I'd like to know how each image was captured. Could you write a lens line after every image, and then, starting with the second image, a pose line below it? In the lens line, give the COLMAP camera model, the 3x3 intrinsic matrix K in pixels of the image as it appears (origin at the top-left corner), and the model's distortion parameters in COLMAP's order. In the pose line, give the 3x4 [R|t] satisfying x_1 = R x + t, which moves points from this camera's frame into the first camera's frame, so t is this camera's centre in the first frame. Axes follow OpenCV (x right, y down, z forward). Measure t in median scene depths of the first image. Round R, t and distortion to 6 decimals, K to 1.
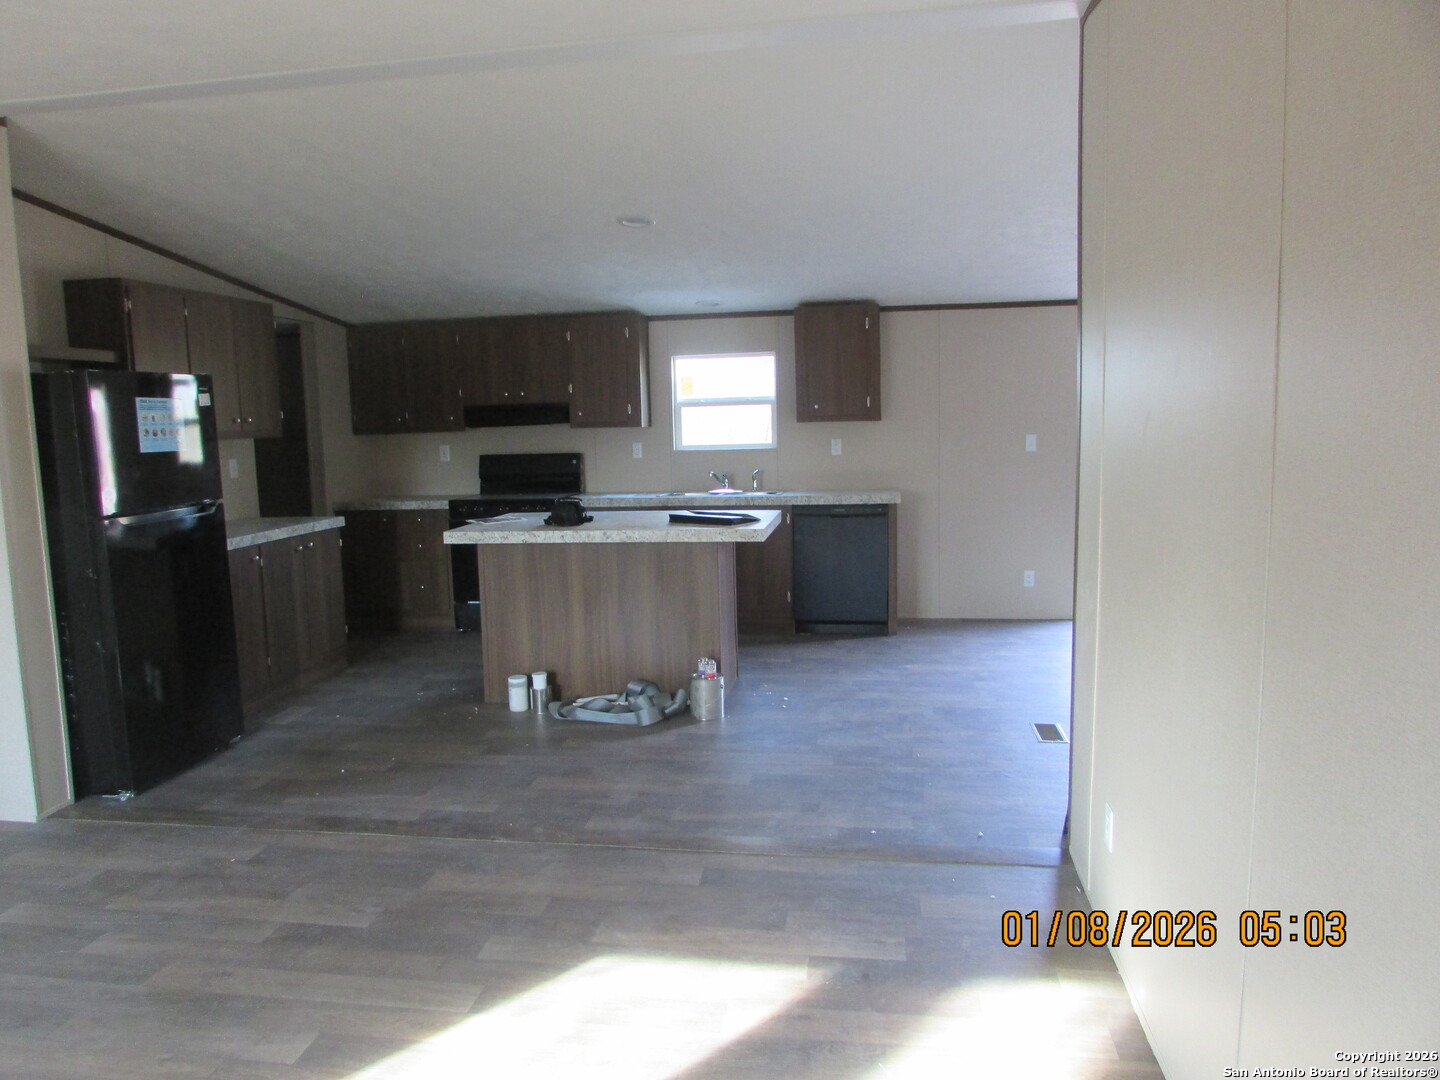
lens RADIAL K [[1015.8, 0, 720.0], [0, 1015.8, 540.0], [0, 0, 1]] dist [-0.037122, 0.009477]
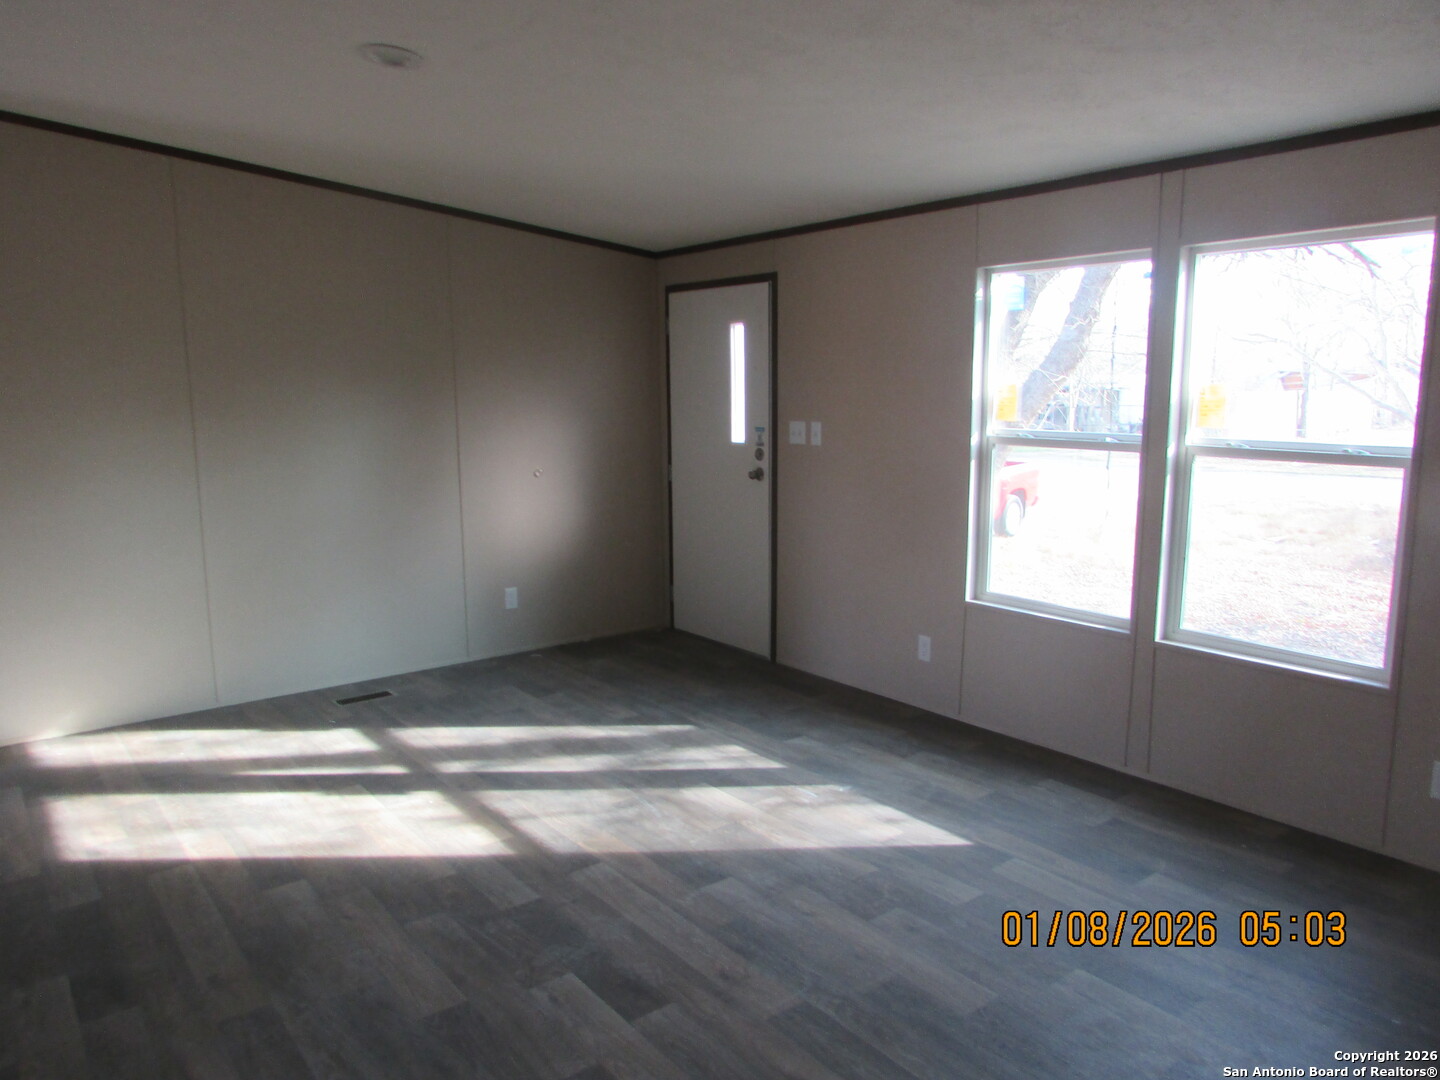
lens RADIAL K [[1022.2, 0, 710.0], [0, 1022.2, 542.3], [0, 0, 1]] dist [-0.022927, -0.003218]
pose [[-0.720537, -0.078618, 0.688946, -0.836828], [0.106670, 0.969158, 0.222156, -0.065648], [-0.685163, 0.233562, -0.689928, 0.723111]]
